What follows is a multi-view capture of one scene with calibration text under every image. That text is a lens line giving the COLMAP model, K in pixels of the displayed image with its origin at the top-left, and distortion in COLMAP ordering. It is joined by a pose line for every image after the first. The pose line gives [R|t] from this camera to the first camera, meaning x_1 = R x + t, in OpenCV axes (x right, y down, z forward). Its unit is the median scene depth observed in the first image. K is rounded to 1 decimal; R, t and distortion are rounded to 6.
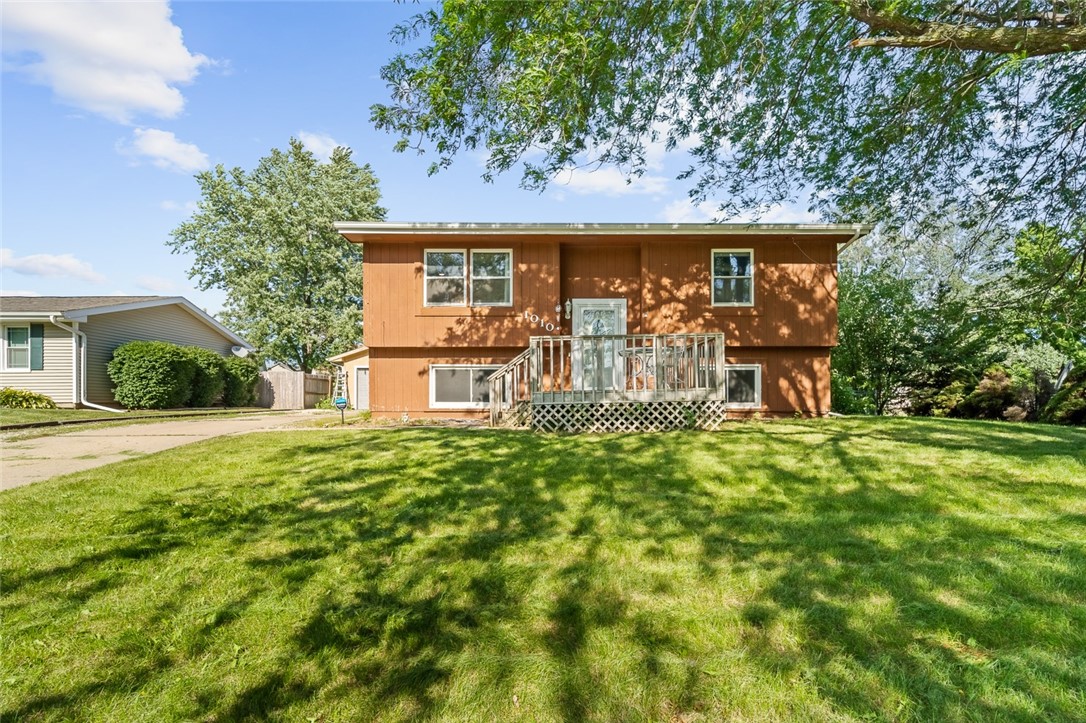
lens RADIAL K [[435.0, 0, 543.0], [0, 435.0, 361.5], [0, 0, 1]] dist [-0.000028, -0.000030]
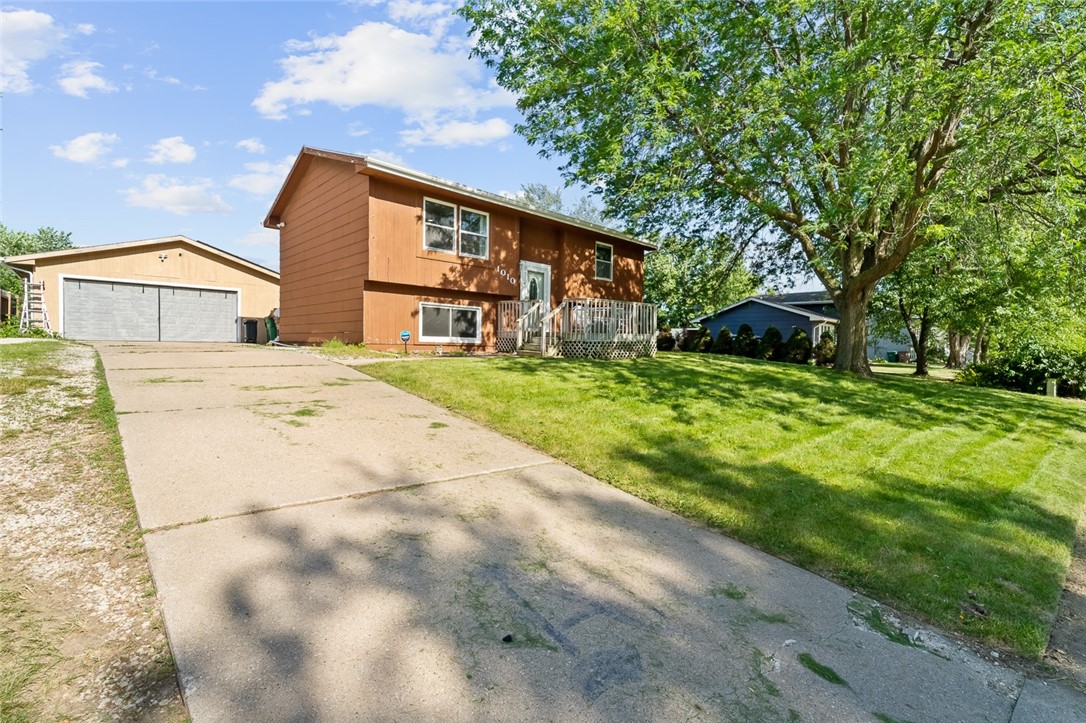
lens RADIAL K [[435.0, 0, 543.0], [0, 435.0, 361.5], [0, 0, 1]] dist [-0.000028, -0.000030]
pose [[0.713011, -0.035770, 0.700240, -0.833768], [-0.084902, 0.986944, 0.136866, -0.025590], [-0.695994, -0.157039, 0.700665, -0.036956]]
